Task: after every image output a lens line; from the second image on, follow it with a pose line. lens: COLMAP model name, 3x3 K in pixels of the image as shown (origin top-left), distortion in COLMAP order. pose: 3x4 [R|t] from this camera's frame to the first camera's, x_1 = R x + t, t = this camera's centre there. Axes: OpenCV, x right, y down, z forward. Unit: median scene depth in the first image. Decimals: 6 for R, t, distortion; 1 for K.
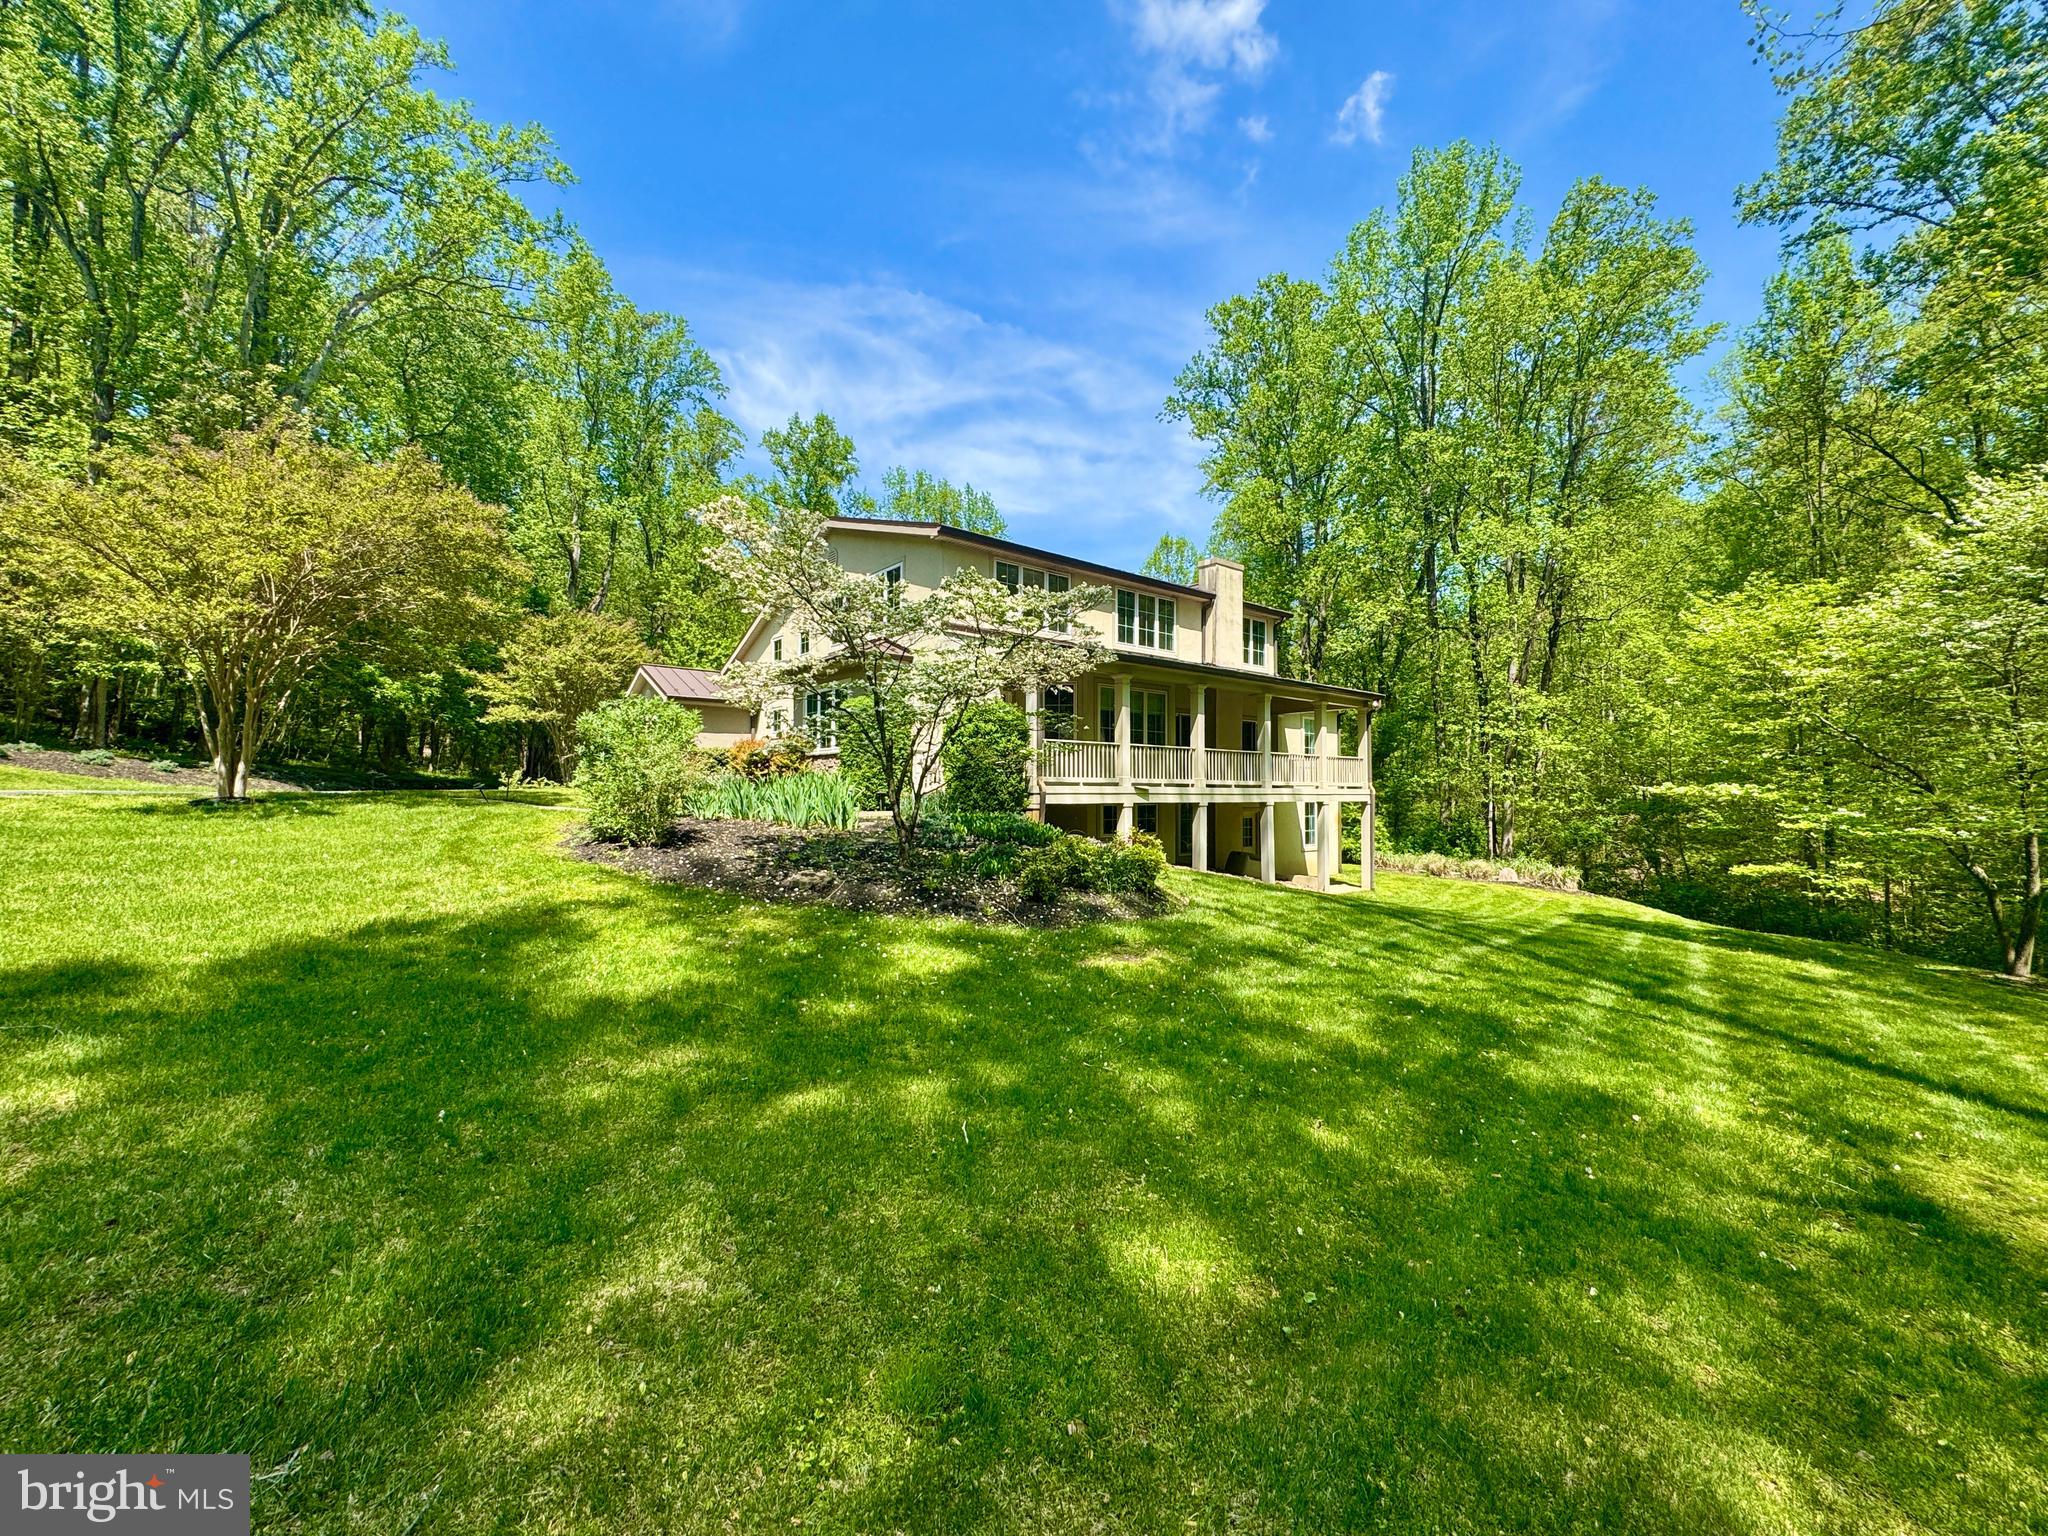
lens RADIAL K [[842.7, 0, 1057.8], [0, 842.7, 781.5], [0, 0, 1]] dist [-0.005408, 0.000399]
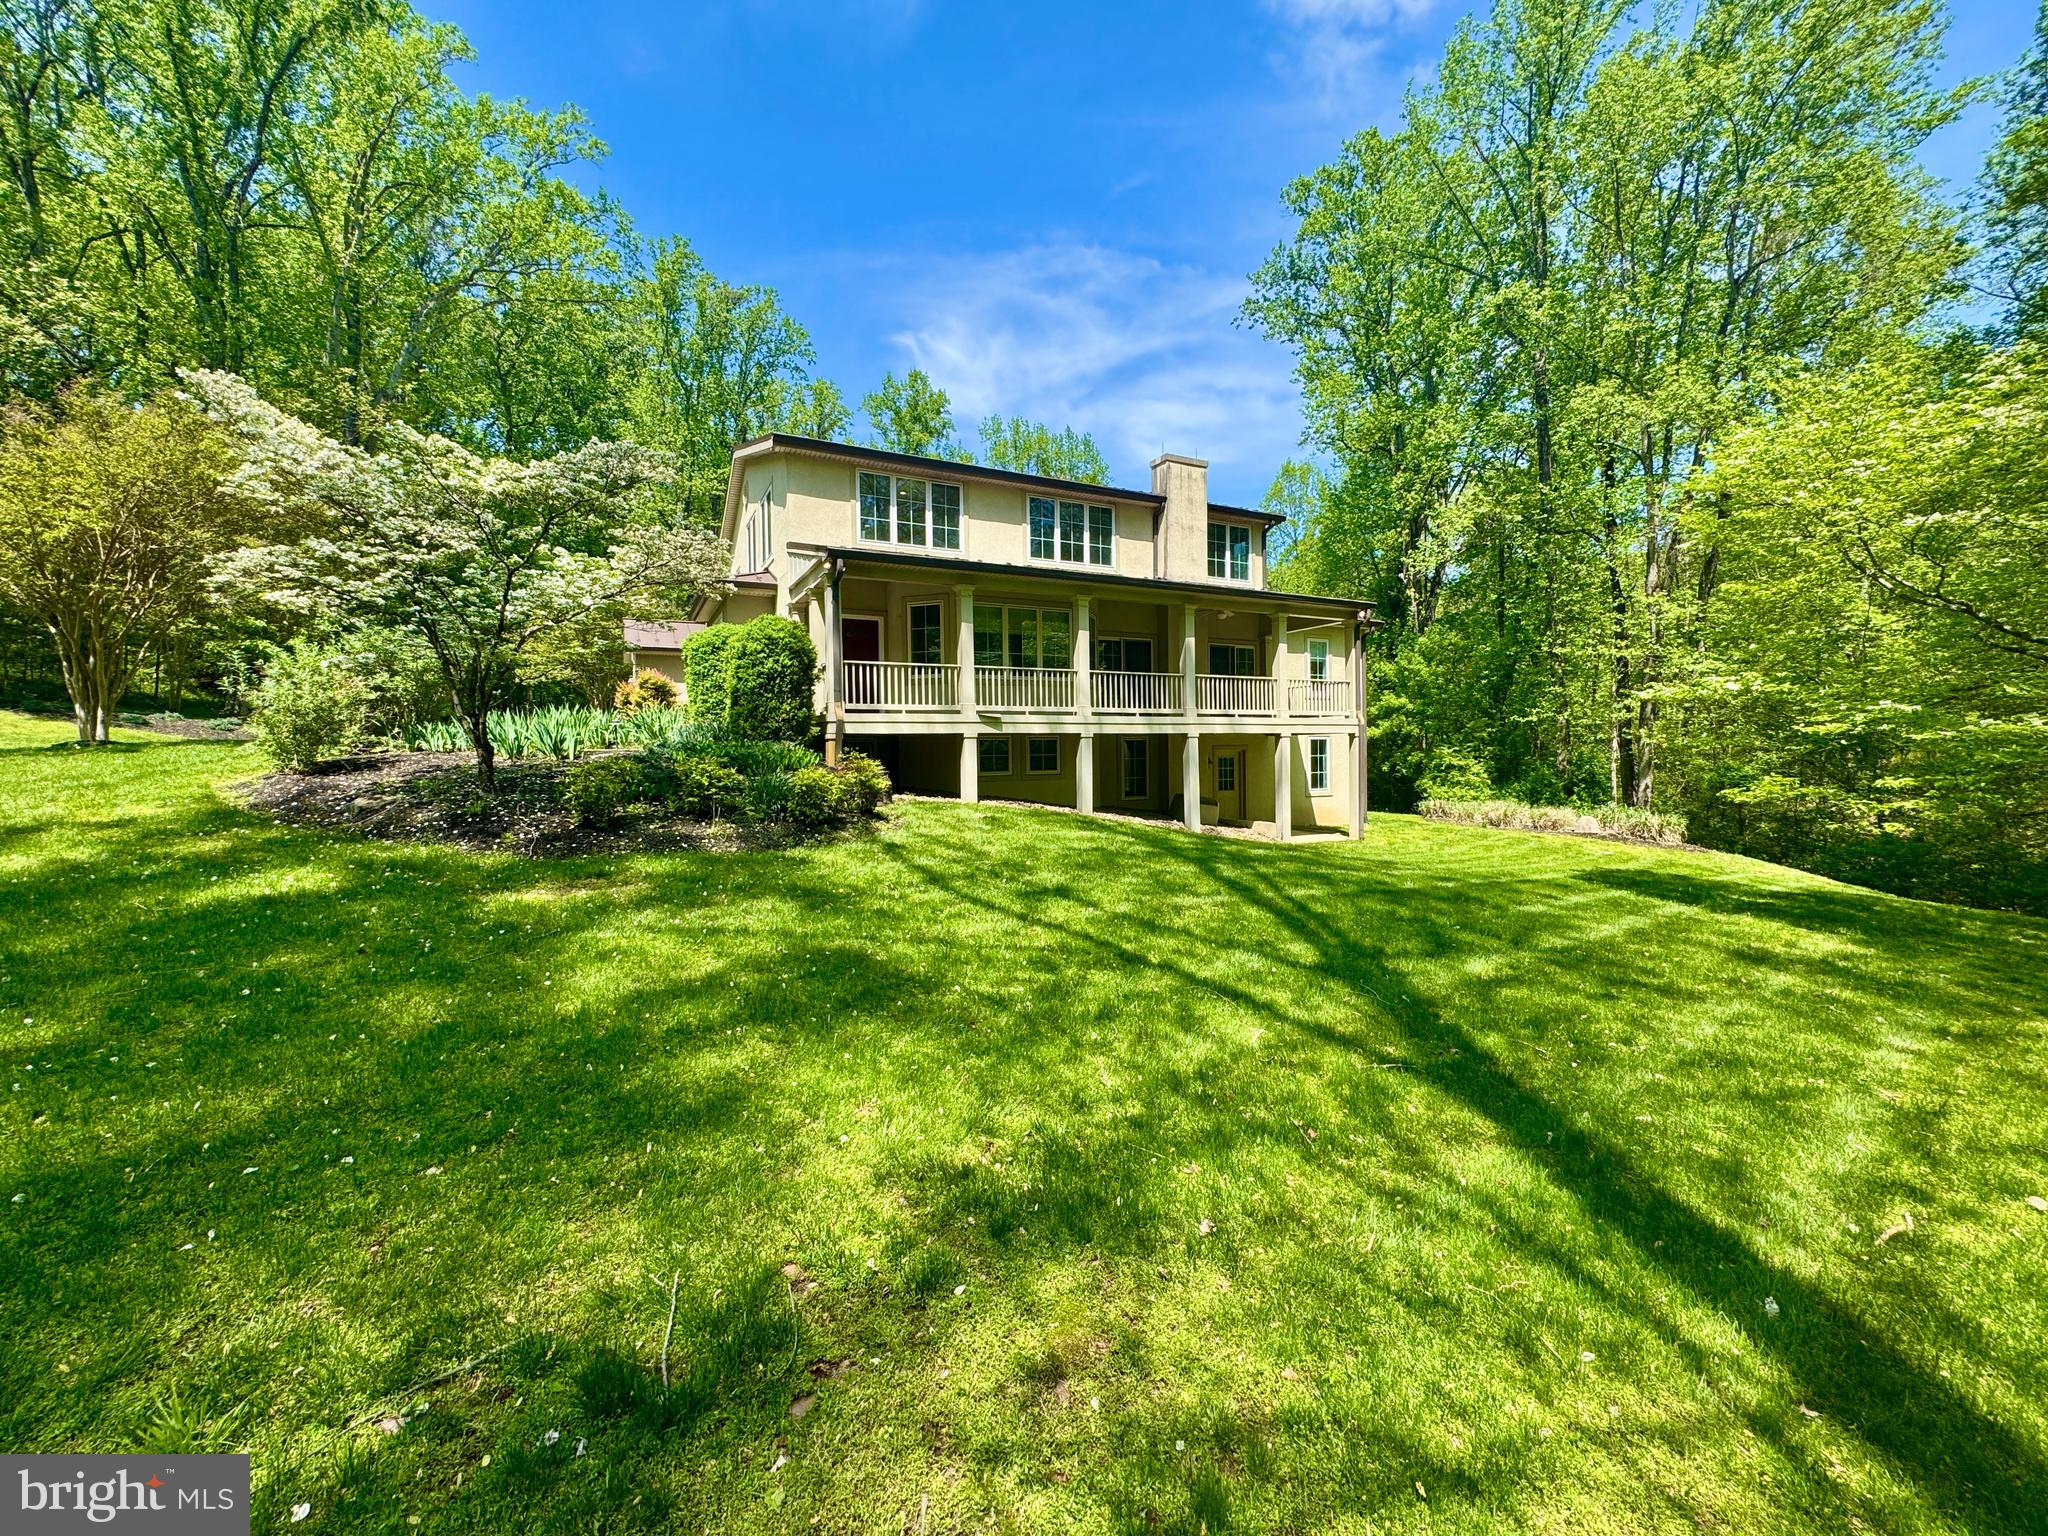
lens RADIAL K [[842.7, 0, 1057.8], [0, 842.7, 781.5], [0, 0, 1]] dist [-0.005408, 0.000399]
pose [[0.973128, -0.010751, -0.230013, 0.274467], [0.021042, 0.998882, 0.042335, 0.029703], [0.229301, -0.046038, 0.972266, 0.124112]]
